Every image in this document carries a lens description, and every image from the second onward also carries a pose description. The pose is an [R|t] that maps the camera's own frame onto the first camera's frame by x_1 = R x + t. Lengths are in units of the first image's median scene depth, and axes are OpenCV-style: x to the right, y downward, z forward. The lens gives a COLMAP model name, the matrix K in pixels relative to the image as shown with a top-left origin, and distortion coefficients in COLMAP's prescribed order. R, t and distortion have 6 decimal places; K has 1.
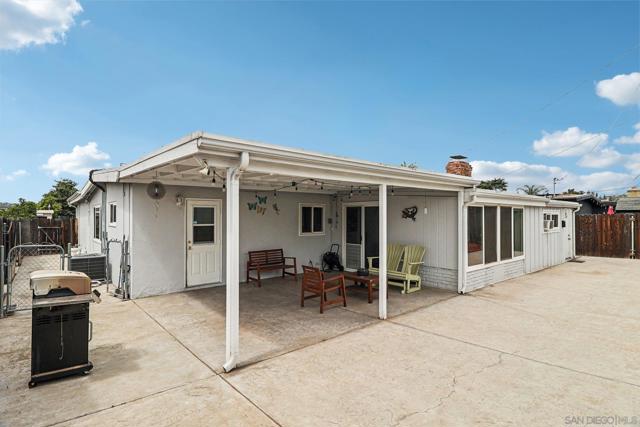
lens RADIAL K [[327.6, 0, 319.7], [0, 327.6, 213.2], [0, 0, 1]] dist [-0.005553, -0.001835]
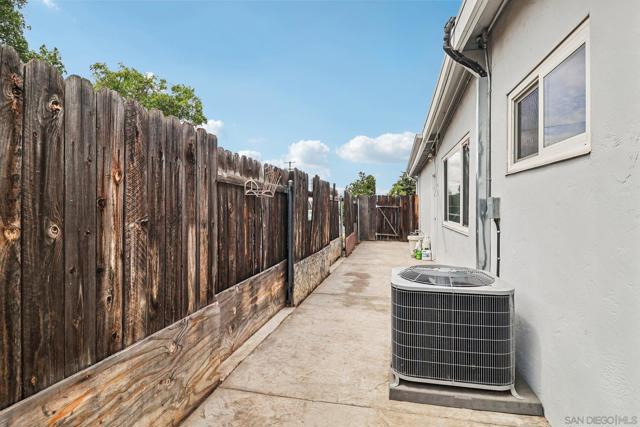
lens RADIAL K [[343.6, 0, 319.4], [0, 343.6, 207.8], [0, 0, 1]] dist [0.006017, -0.012712]
pose [[0.606293, 0.008658, -0.795194, -0.278570], [0.003829, 0.999897, 0.013806, 0.034519], [0.795232, -0.011415, 0.606198, 0.378410]]
